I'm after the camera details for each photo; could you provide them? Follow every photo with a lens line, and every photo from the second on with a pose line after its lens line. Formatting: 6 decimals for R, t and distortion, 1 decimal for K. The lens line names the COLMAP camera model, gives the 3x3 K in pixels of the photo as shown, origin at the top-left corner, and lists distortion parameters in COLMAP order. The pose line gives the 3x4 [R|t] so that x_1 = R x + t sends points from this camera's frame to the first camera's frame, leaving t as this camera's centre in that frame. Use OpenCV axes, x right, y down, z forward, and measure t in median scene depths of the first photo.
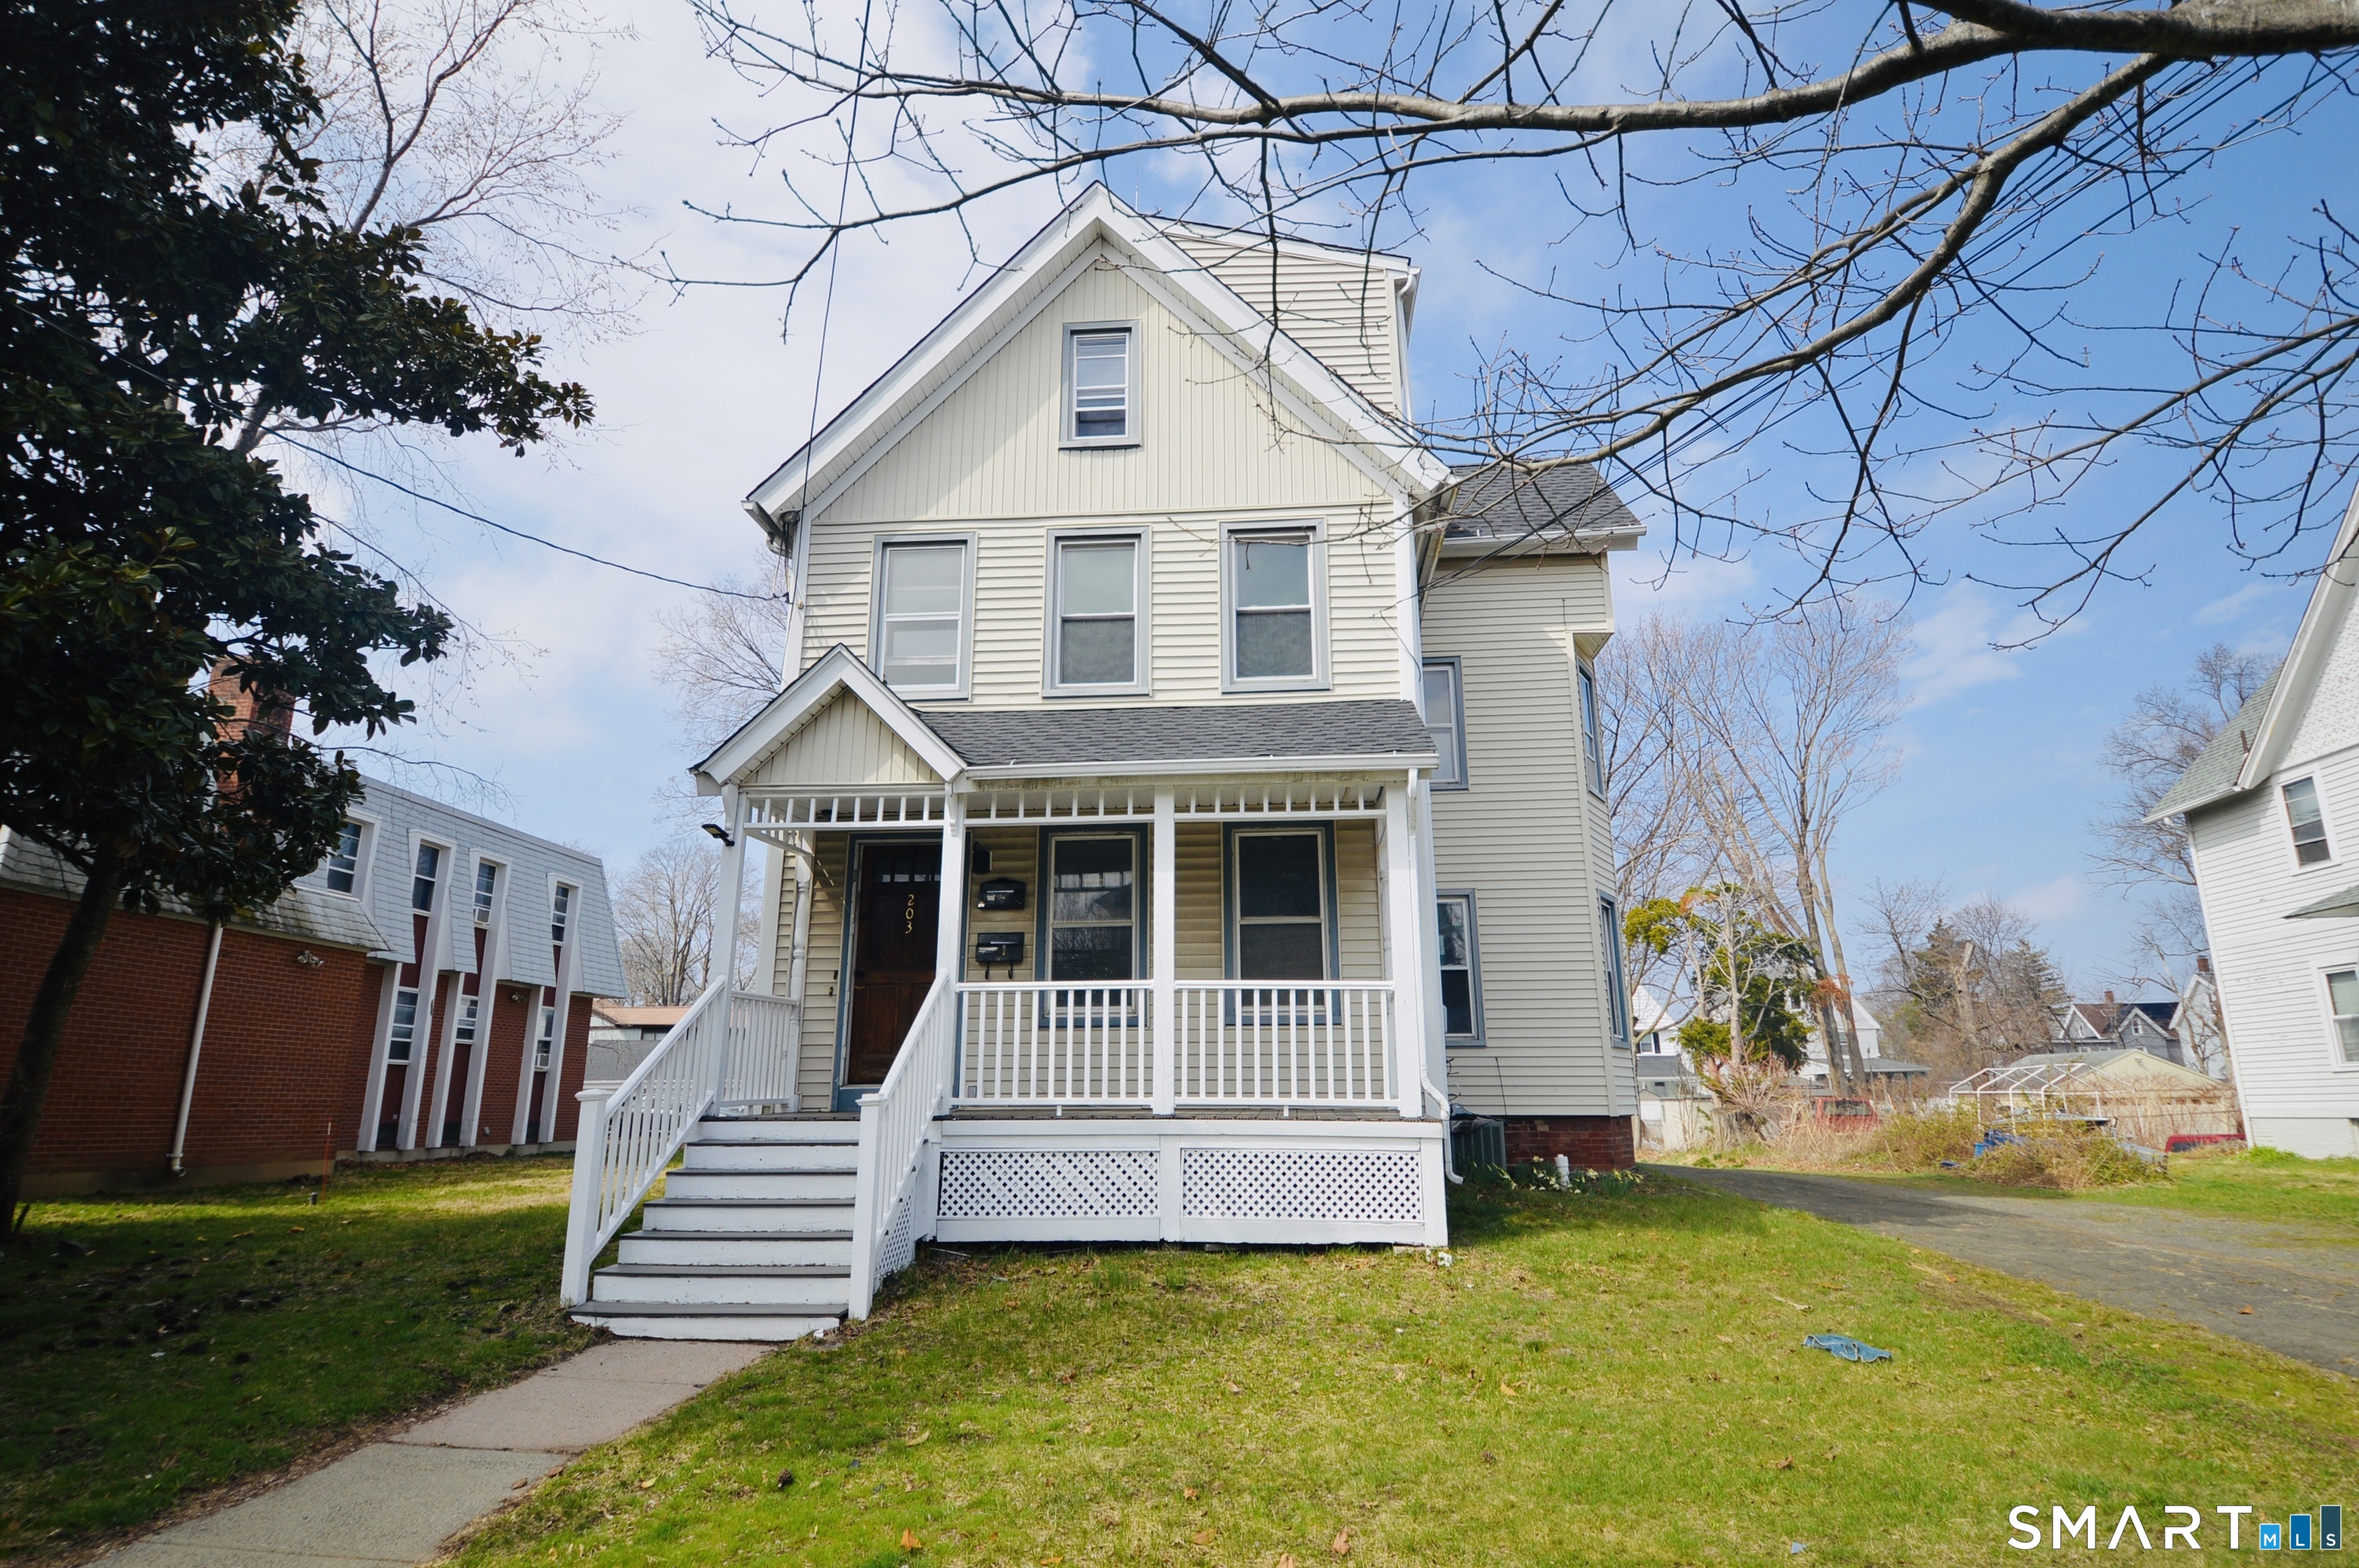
lens RADIAL K [[1235.9, 0, 1179.5], [0, 1235.9, 784.0], [0, 0, 1]] dist [0.051147, -0.082286]
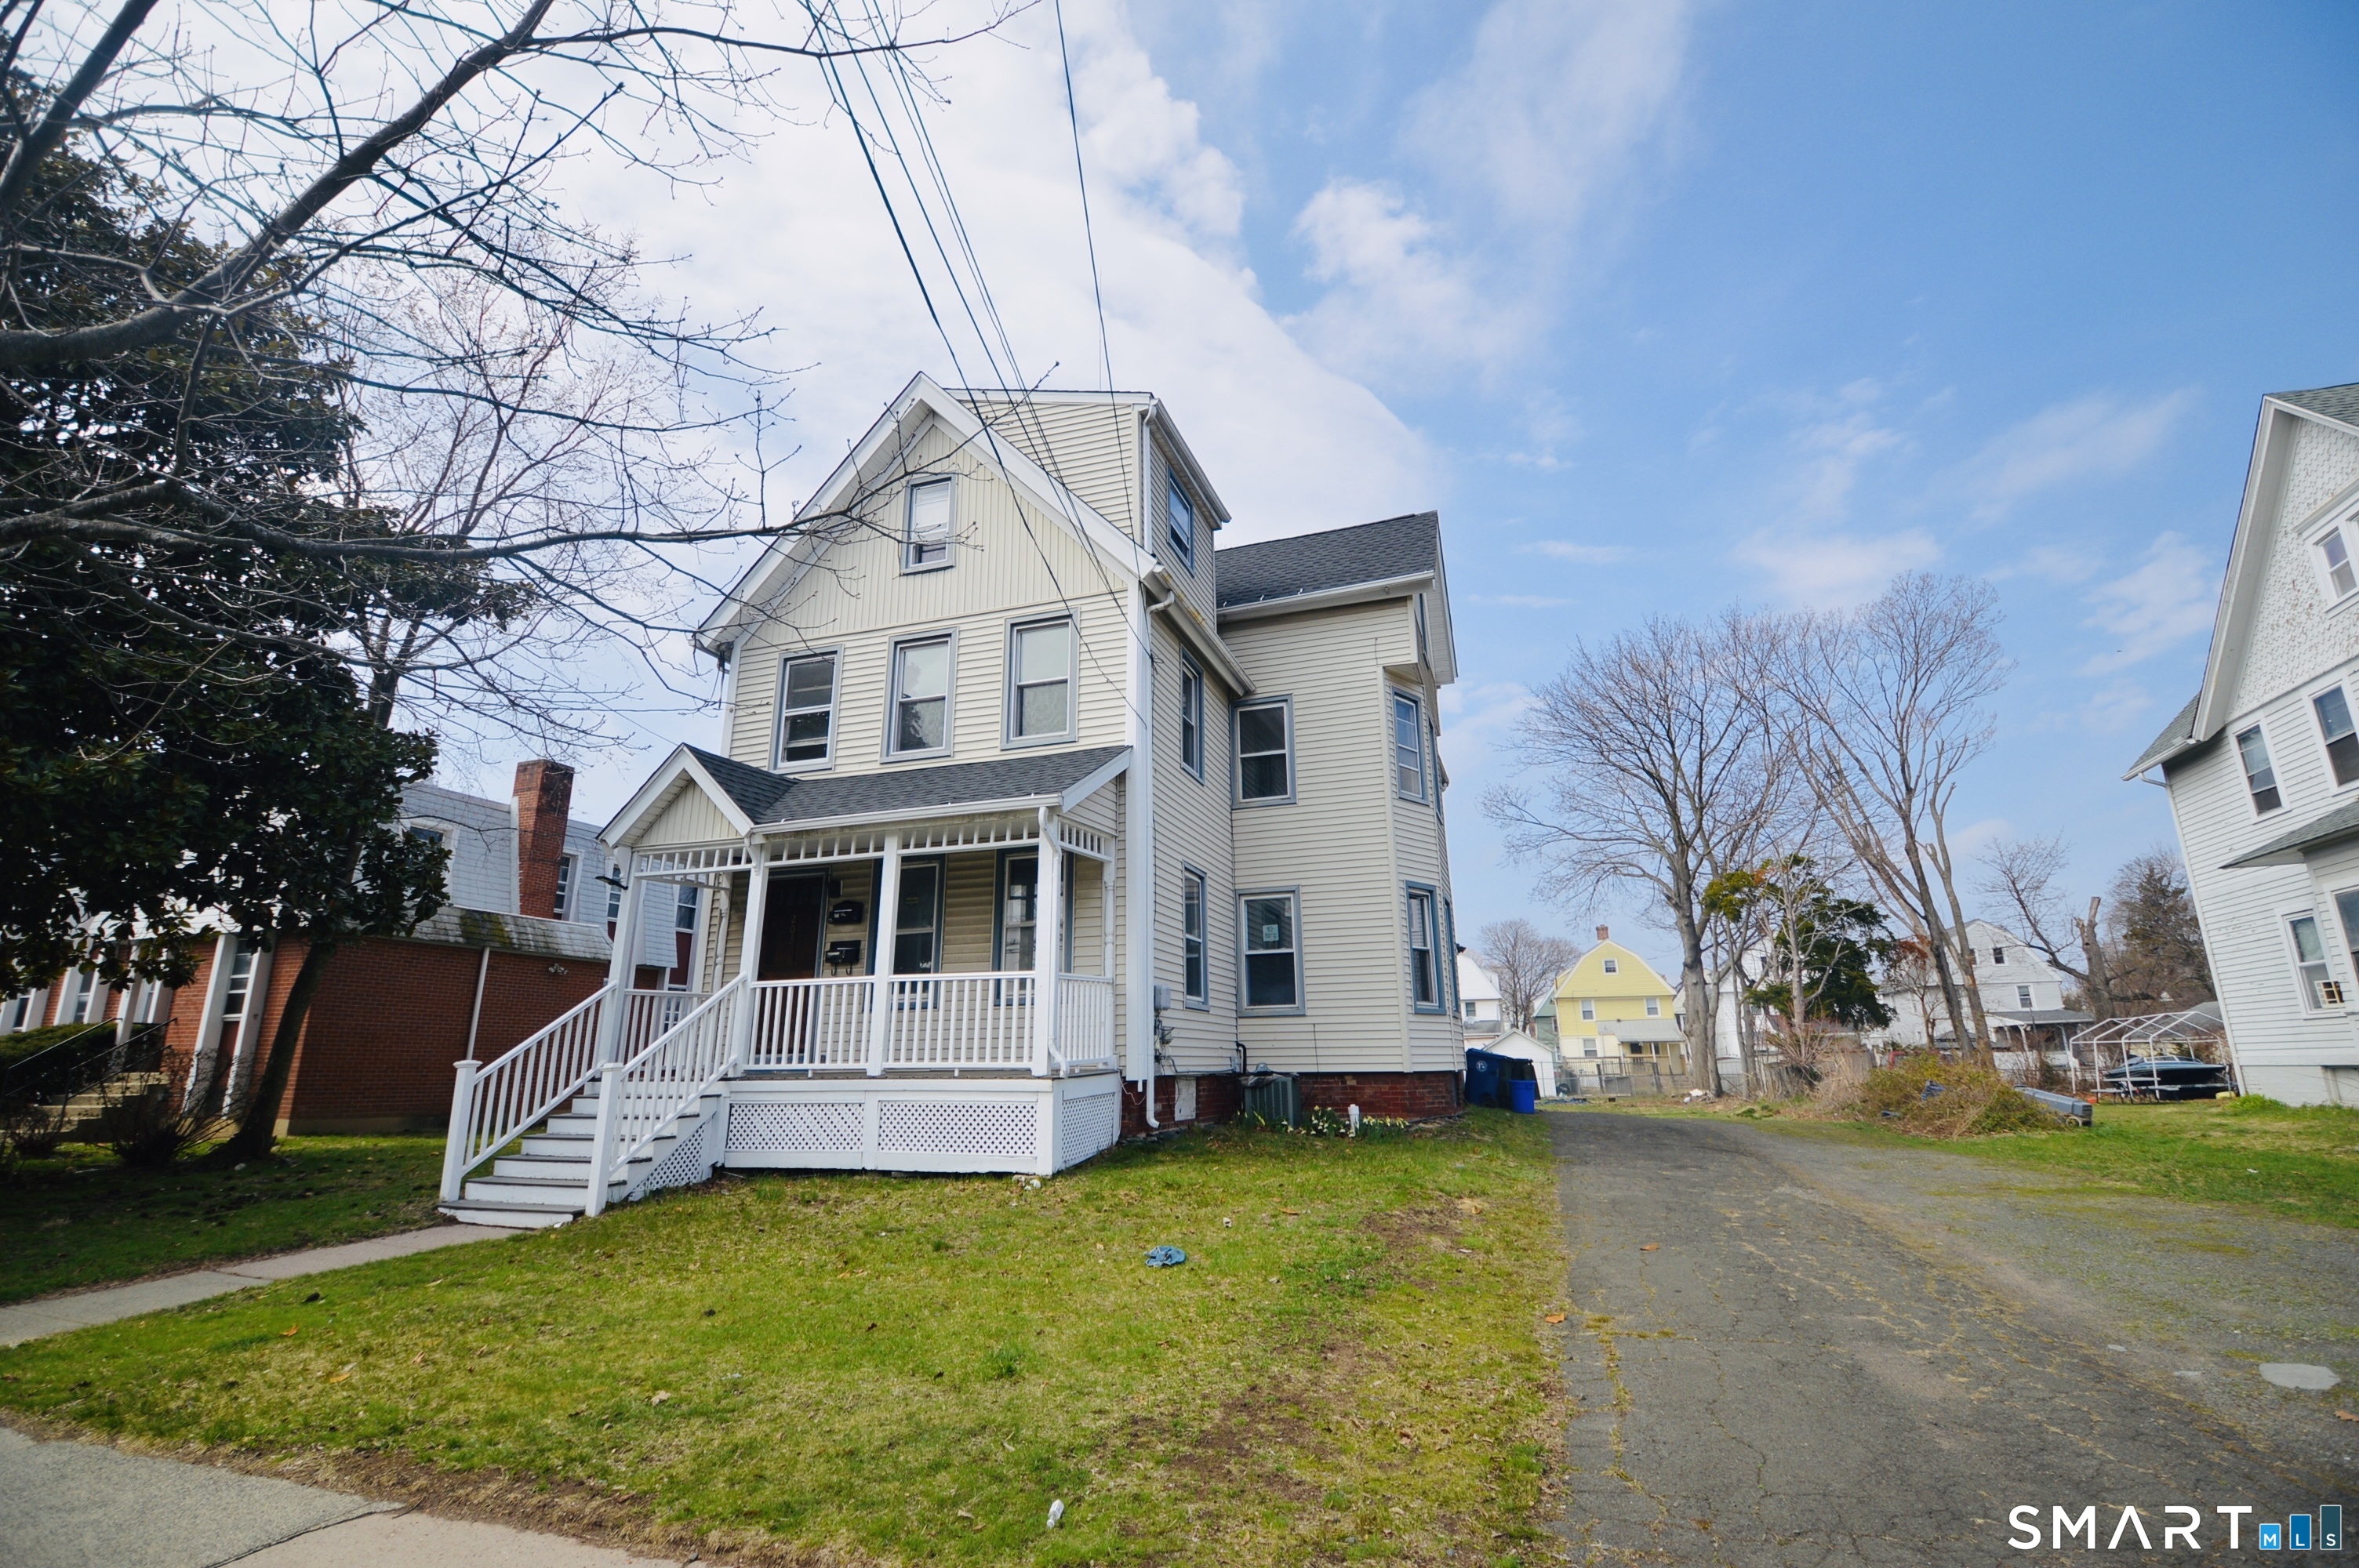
lens RADIAL K [[1044.9, 0, 1186.4], [0, 1044.9, 777.5], [0, 0, 1]] dist [0.036695, -0.053234]
pose [[0.971618, -0.070649, -0.225759, 0.484586], [0.067455, 0.997483, -0.021838, -0.007512], [0.226733, 0.005990, 0.973938, -0.031274]]
